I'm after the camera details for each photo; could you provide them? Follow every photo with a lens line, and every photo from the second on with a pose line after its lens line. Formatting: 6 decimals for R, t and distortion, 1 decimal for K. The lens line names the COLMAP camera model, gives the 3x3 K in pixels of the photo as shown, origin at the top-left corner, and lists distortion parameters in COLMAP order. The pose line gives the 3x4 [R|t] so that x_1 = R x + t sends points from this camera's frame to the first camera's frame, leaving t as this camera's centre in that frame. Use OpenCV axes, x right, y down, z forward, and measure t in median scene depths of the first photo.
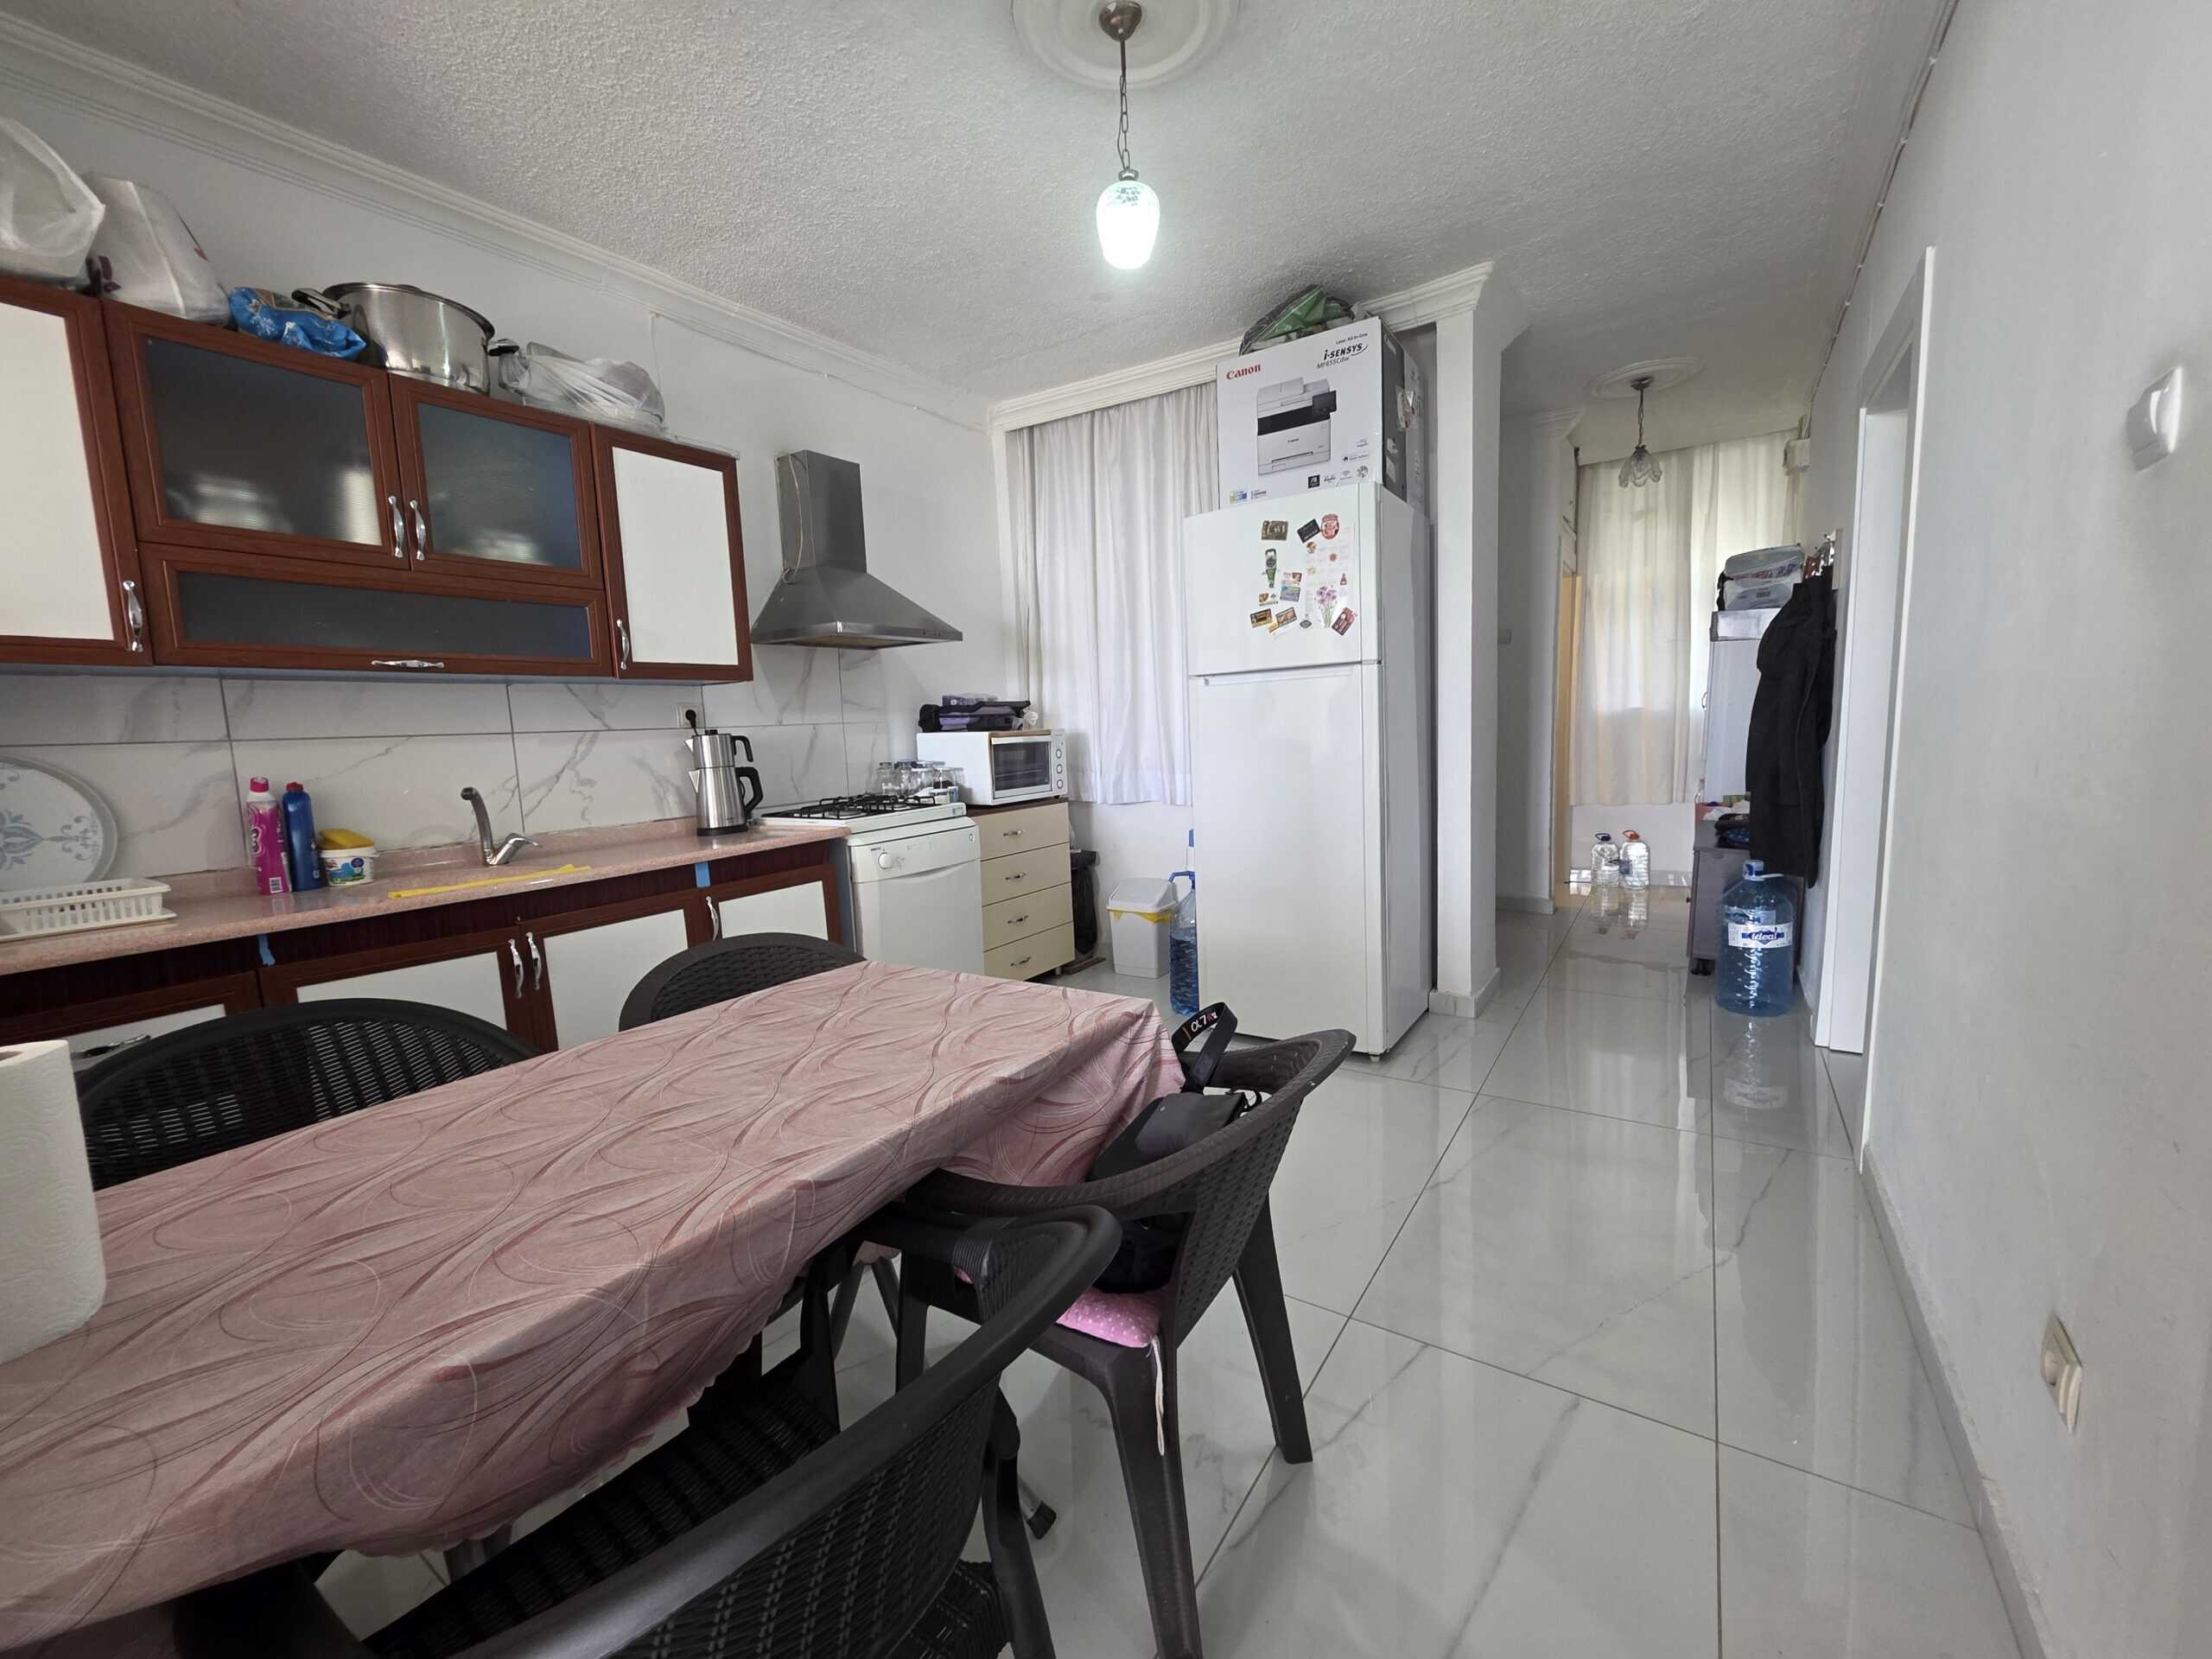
lens RADIAL K [[885.0, 0, 1114.1], [0, 885.0, 826.7], [0, 0, 1]] dist [-0.000279, 0.000061]
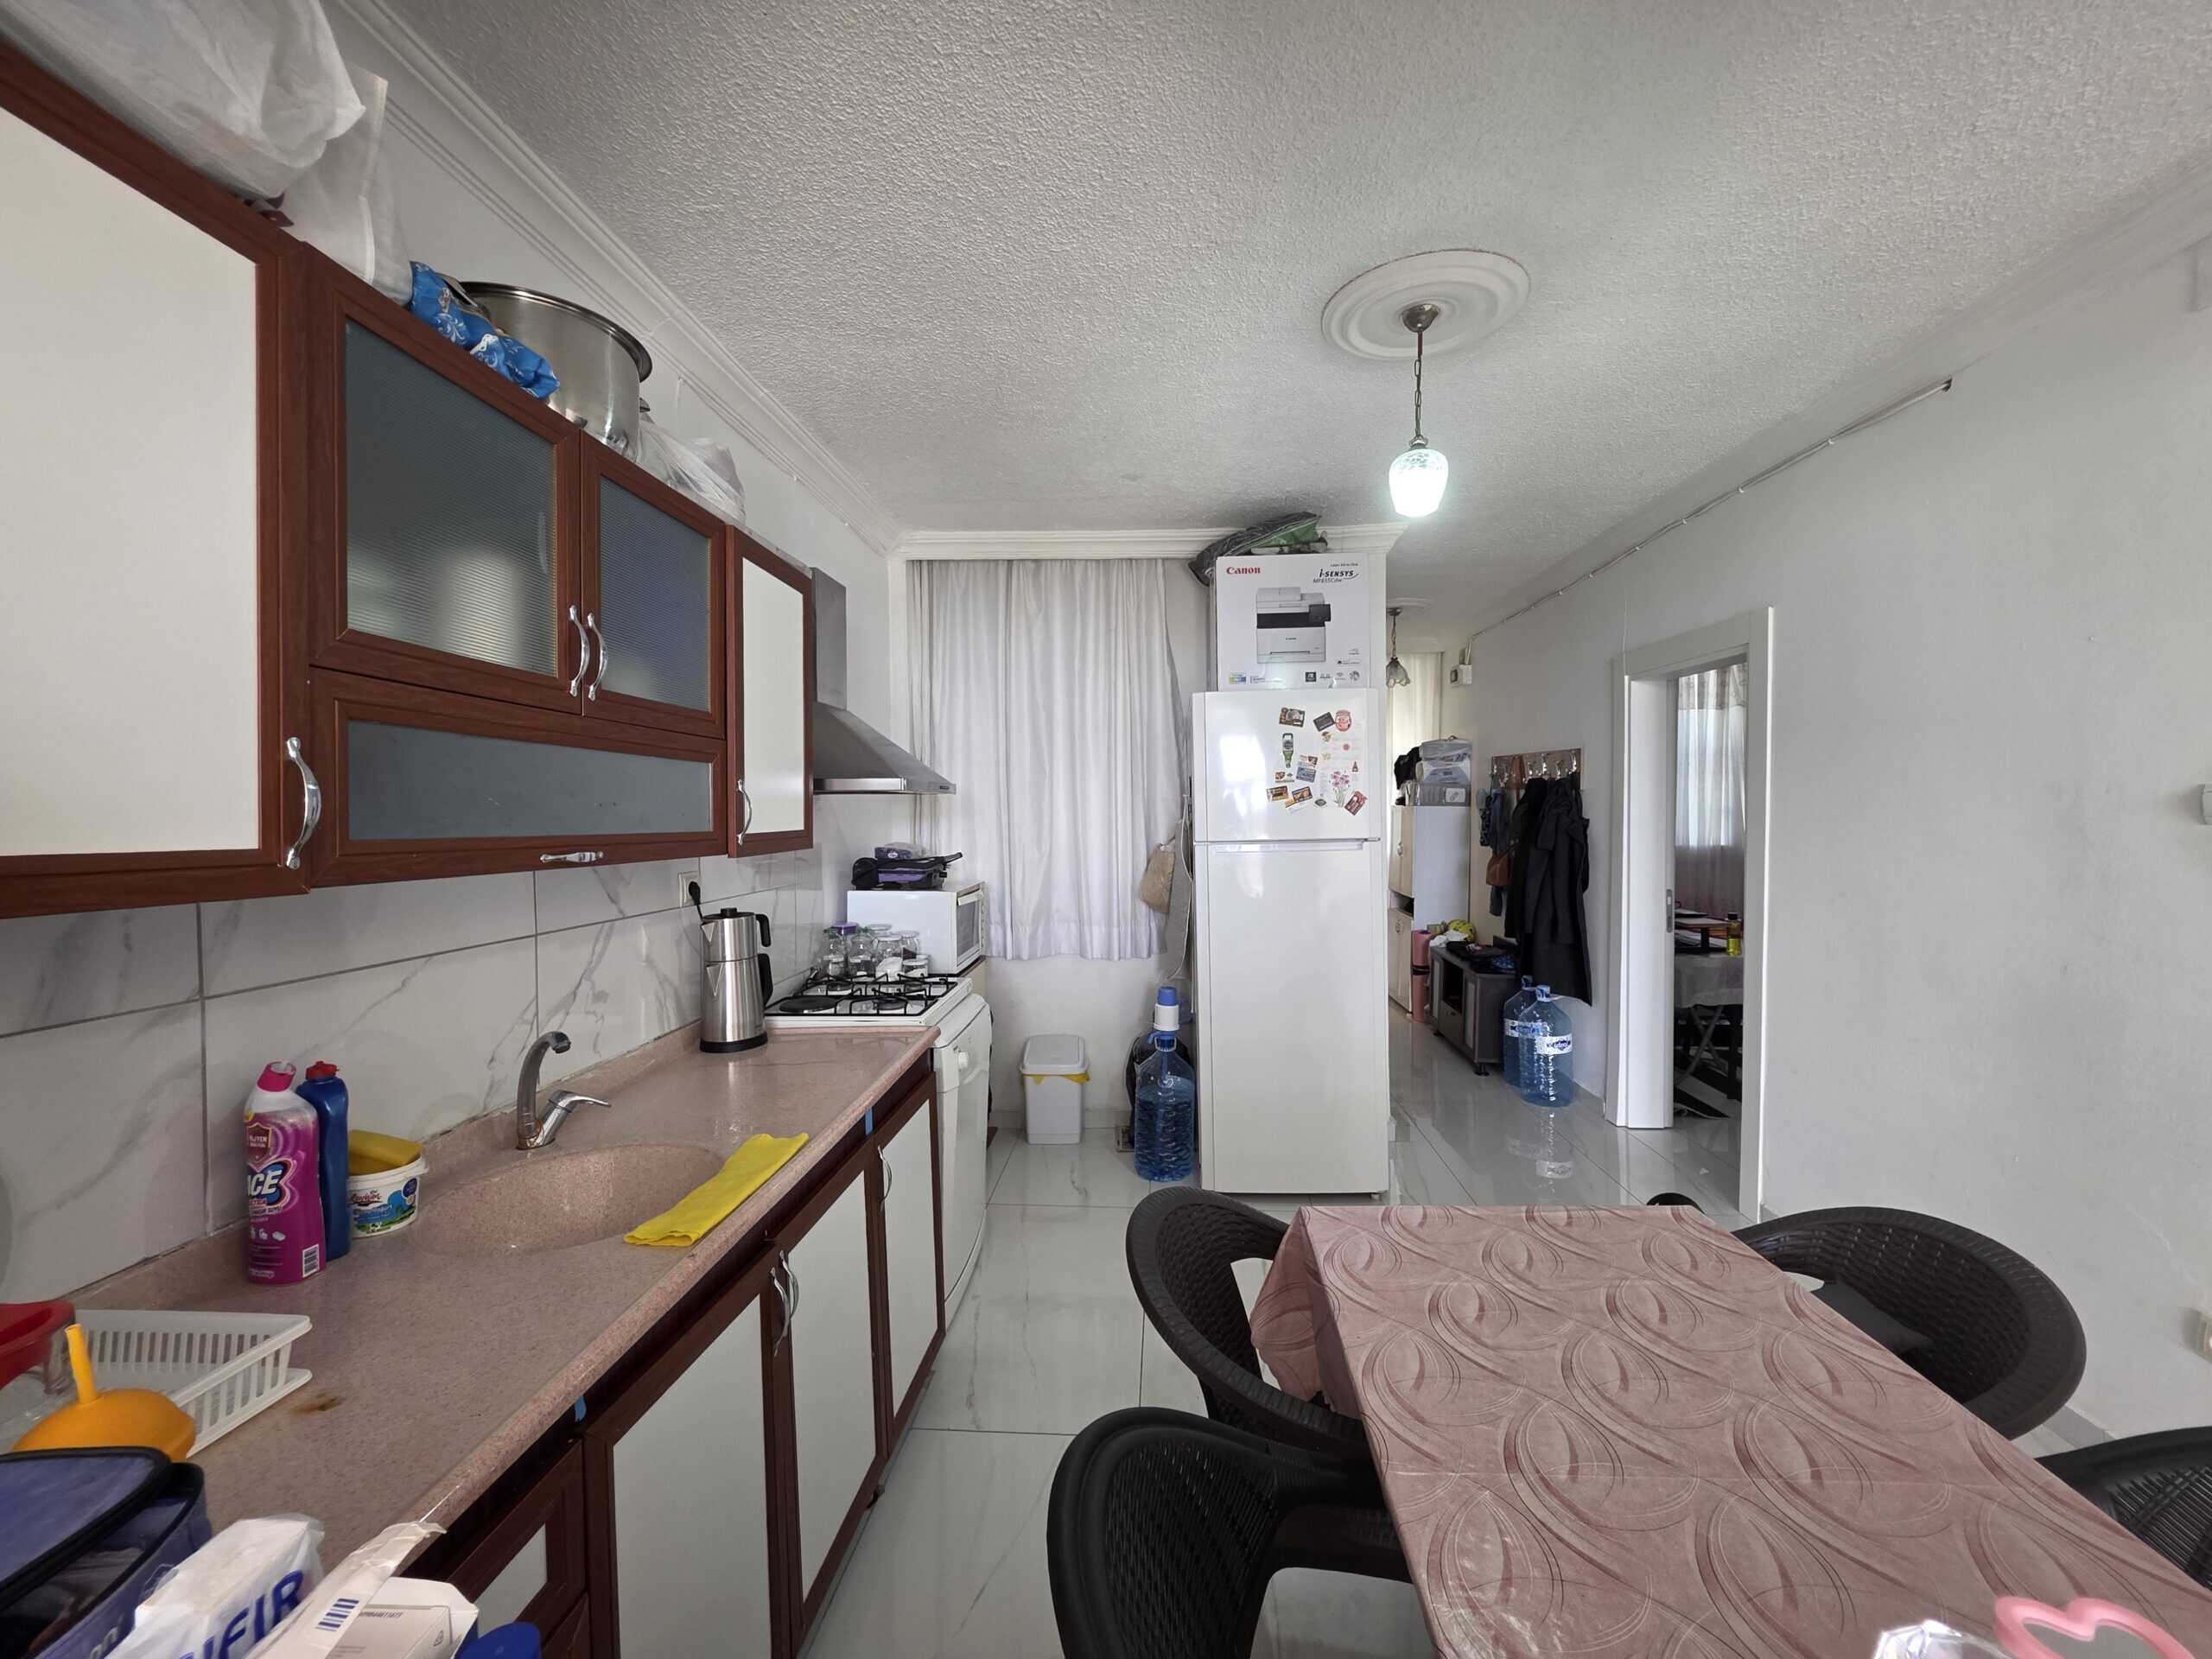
lens RADIAL K [[885.0, 0, 1113.8], [0, 885.0, 826.8], [0, 0, 1]] dist [-0.000279, 0.000061]
pose [[0.865277, 0.023725, 0.500732, -0.579967], [0.034387, 0.993718, -0.106504, -0.091616], [-0.500113, 0.109374, 0.859025, 0.181873]]
